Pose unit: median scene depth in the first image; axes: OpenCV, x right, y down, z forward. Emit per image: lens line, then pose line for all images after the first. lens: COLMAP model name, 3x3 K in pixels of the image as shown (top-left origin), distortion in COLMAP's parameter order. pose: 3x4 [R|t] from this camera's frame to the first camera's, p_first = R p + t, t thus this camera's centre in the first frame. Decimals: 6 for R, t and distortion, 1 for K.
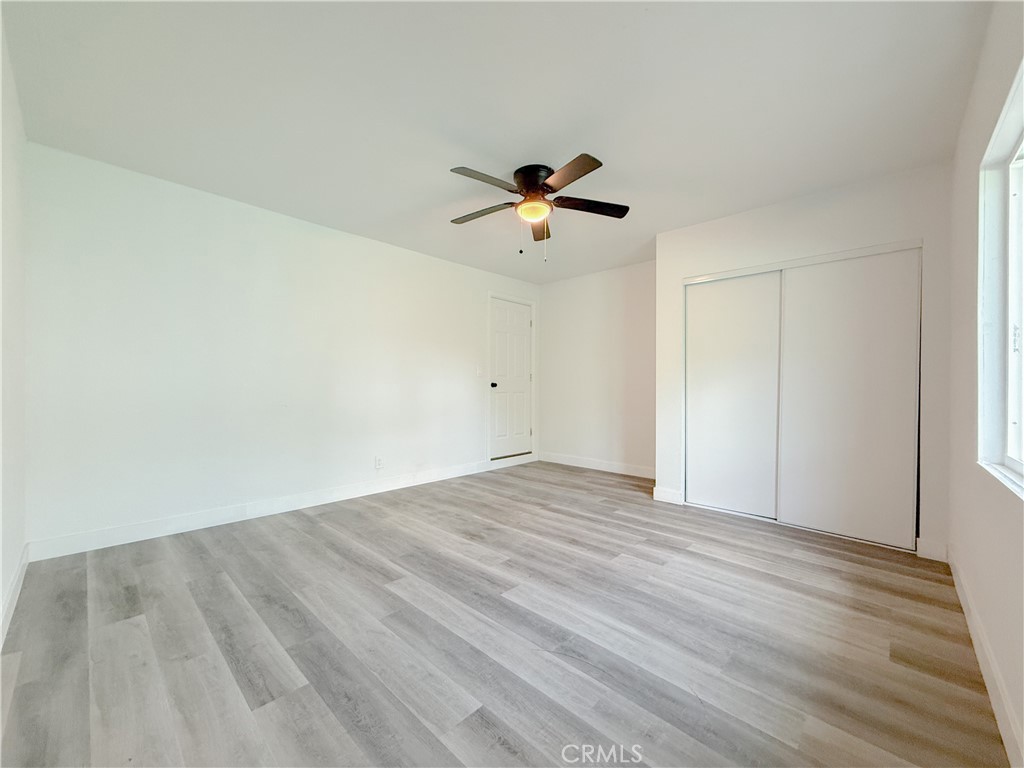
lens RADIAL K [[408.9, 0, 510.0], [0, 408.9, 384.8], [0, 0, 1]] dist [0.000349, 0.000041]
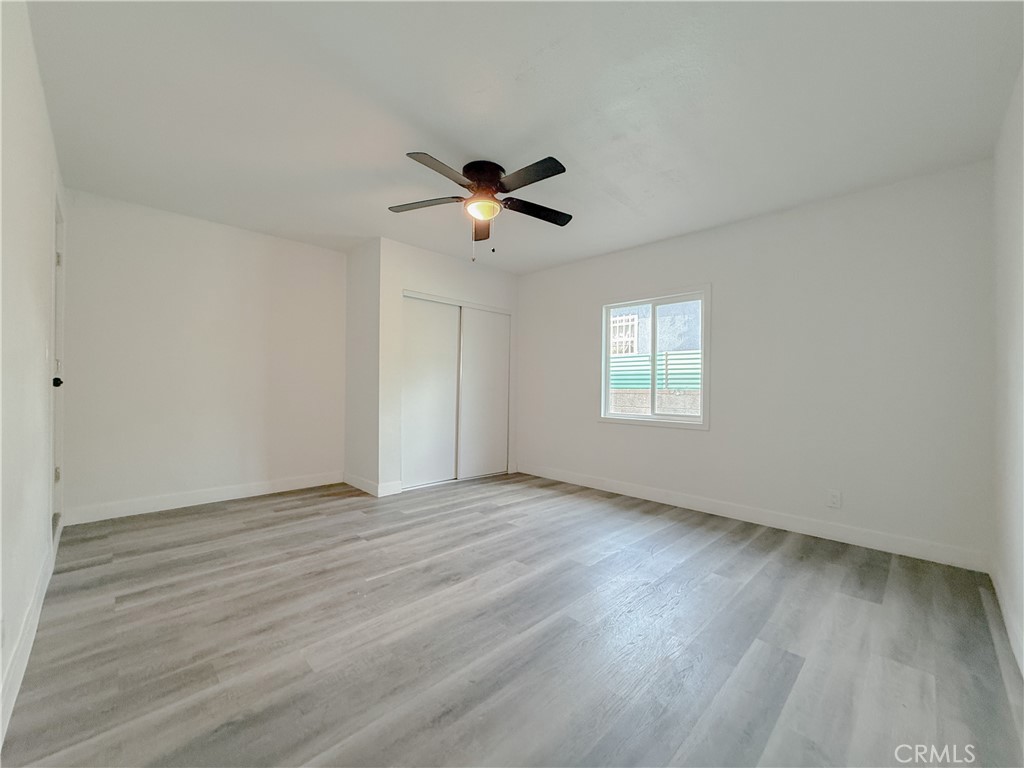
lens RADIAL K [[408.9, 0, 510.0], [0, 408.9, 384.8], [0, 0, 1]] dist [0.000349, 0.000041]
pose [[0.030612, -0.002410, 0.999528, -0.831400], [-0.015304, 0.999879, 0.002879, -0.009524], [-0.999414, -0.015385, 0.030572, 0.819876]]
